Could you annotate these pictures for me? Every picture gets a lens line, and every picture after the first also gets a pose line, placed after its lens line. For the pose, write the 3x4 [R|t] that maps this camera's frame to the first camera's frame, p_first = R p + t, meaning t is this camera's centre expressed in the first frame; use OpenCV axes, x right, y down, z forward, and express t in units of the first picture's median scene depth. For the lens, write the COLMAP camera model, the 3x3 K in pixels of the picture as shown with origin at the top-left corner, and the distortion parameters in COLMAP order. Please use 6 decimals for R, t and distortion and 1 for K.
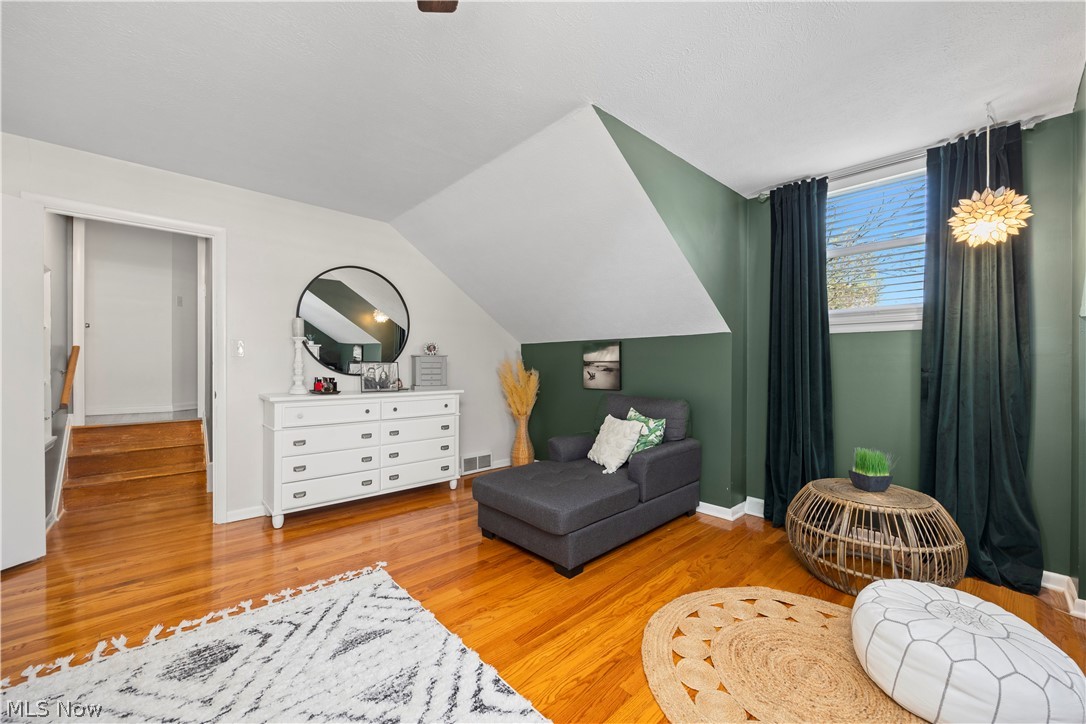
lens RADIAL K [[415.2, 0, 540.9], [0, 415.2, 367.0], [0, 0, 1]] dist [-0.000876, -0.000003]
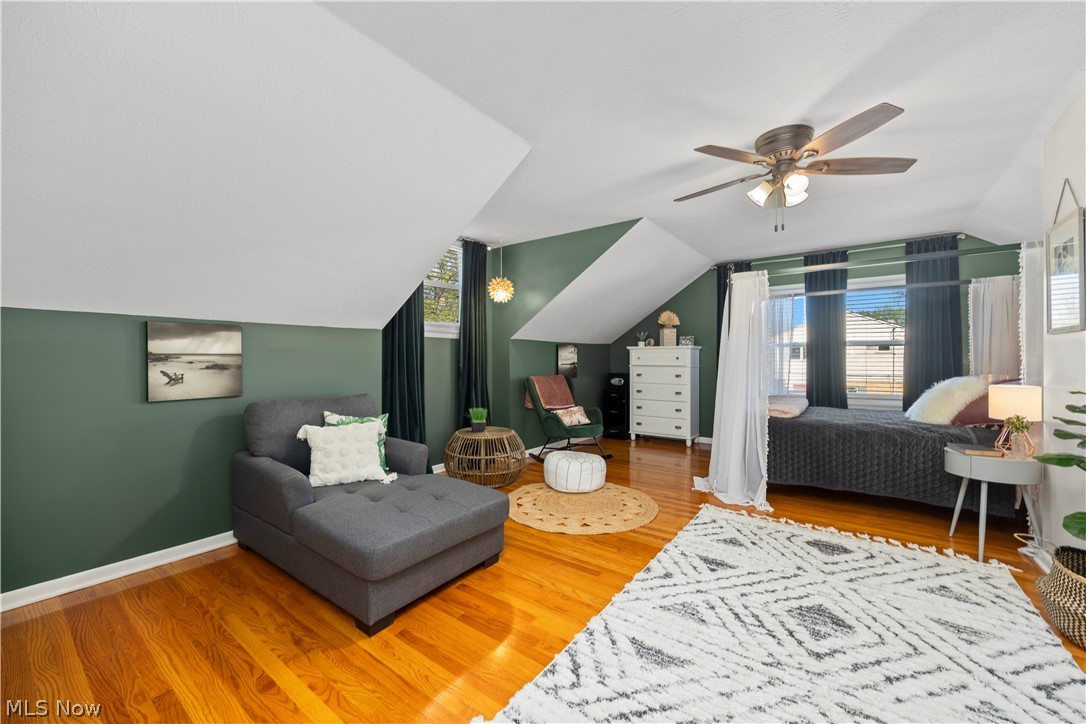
lens RADIAL K [[424.0, 0, 546.6], [0, 424.0, 362.0], [0, 0, 1]] dist [0.000142, 0.000311]
pose [[-0.193305, -0.007987, 0.981106, -0.929957], [0.006154, 0.999937, 0.009353, -0.006736], [-0.981119, 0.007846, -0.193244, 0.999071]]
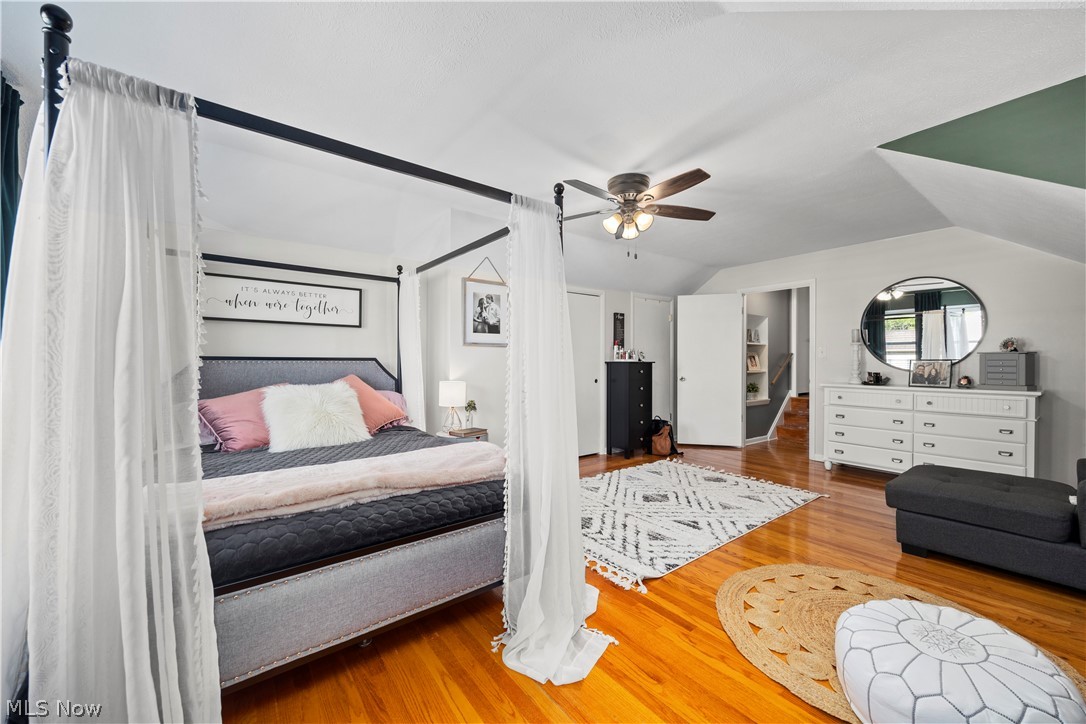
lens RADIAL K [[424.0, 0, 546.6], [0, 424.0, 362.0], [0, 0, 1]] dist [0.000142, 0.000311]
pose [[-0.082821, -0.001041, -0.996564, 1.198320], [-0.007805, 0.999969, -0.000396, 0.002912], [0.996534, 0.007746, -0.082827, 0.120787]]
